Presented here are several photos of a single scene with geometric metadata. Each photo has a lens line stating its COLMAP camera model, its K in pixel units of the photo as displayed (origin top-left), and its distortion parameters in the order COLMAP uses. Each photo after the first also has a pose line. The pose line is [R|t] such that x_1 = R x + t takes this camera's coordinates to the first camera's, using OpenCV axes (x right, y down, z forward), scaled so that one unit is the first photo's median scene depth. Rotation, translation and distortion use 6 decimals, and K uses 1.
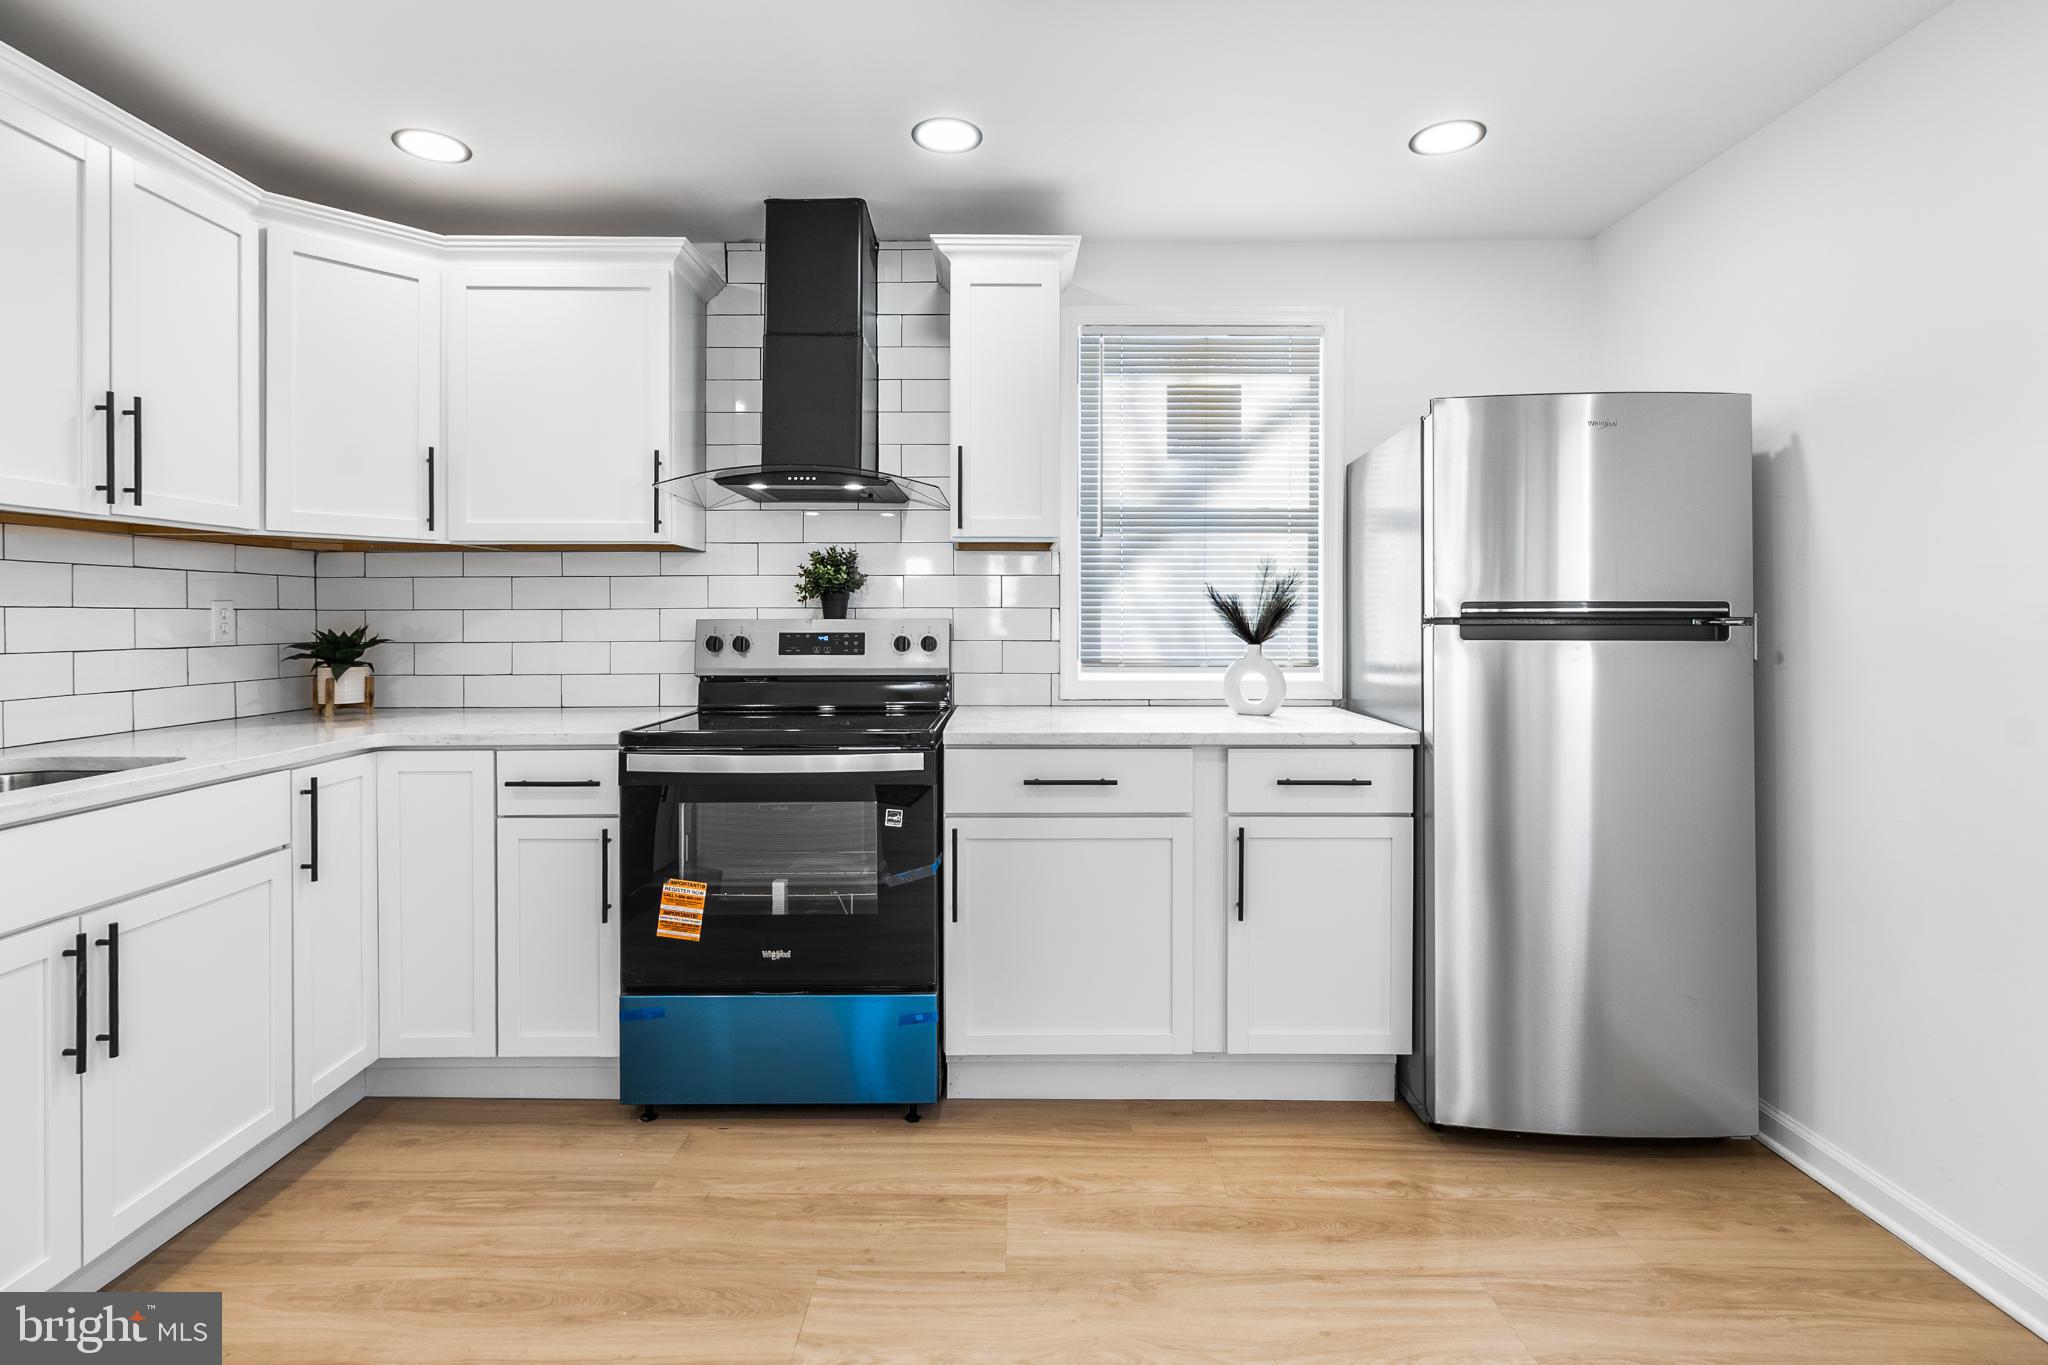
lens RADIAL K [[965.5, 0, 1053.7], [0, 965.5, 621.5], [0, 0, 1]] dist [0.000232, -0.000679]
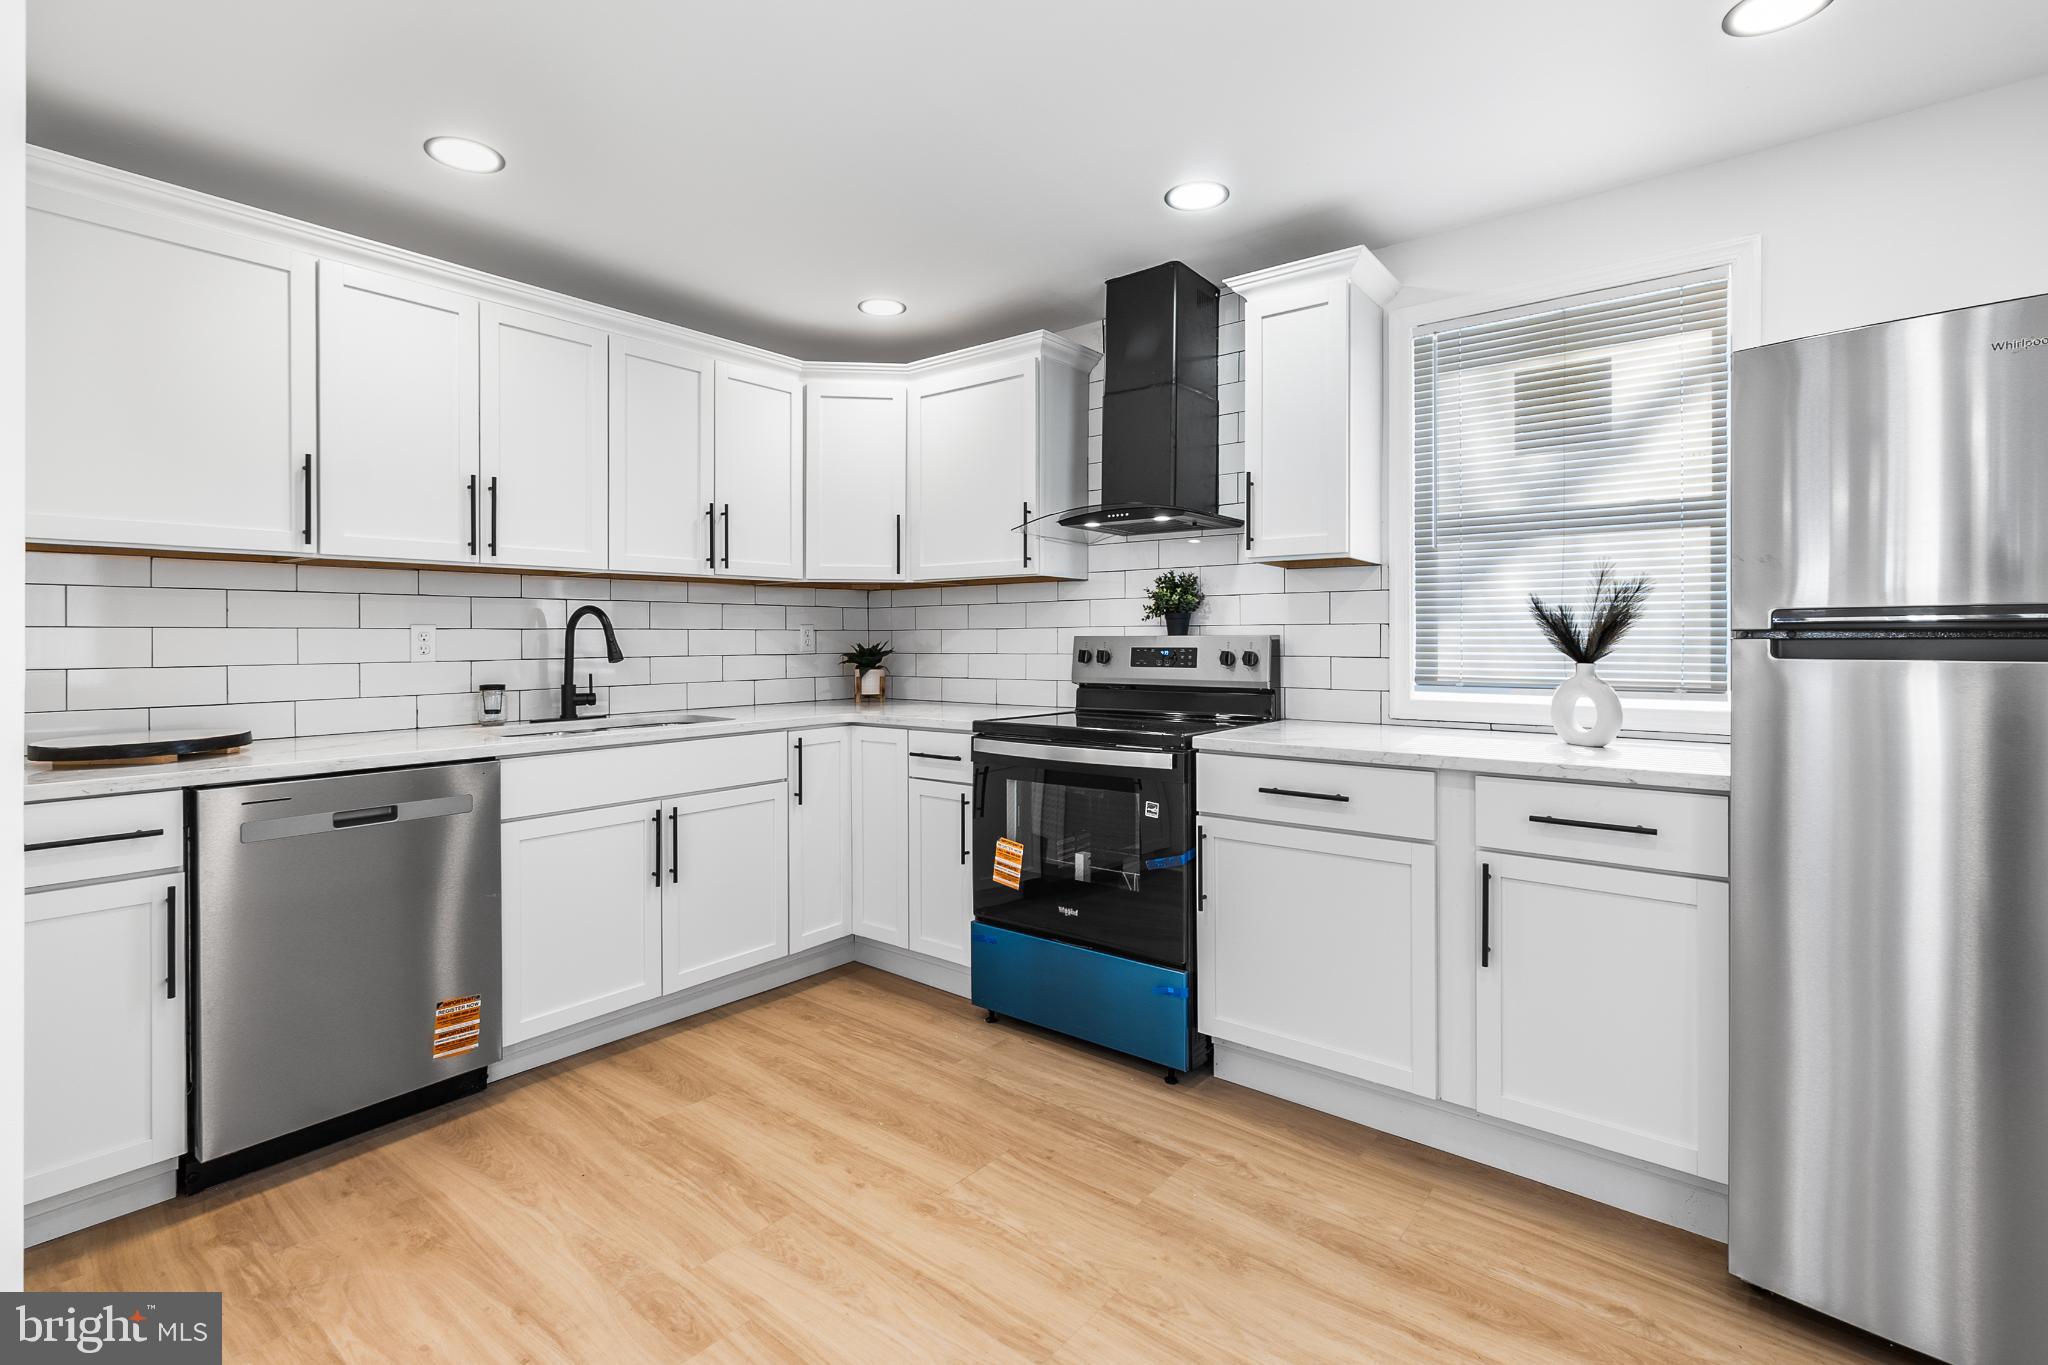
lens RADIAL K [[965.5, 0, 1013.2], [0, 965.5, 634.0], [0, 0, 1]] dist [0.000232, -0.000679]
pose [[0.769964, -0.004159, -0.638074, 0.430640], [-0.000095, 0.999978, -0.006632, 0.003985], [0.638088, 0.005167, 0.769946, 0.018619]]
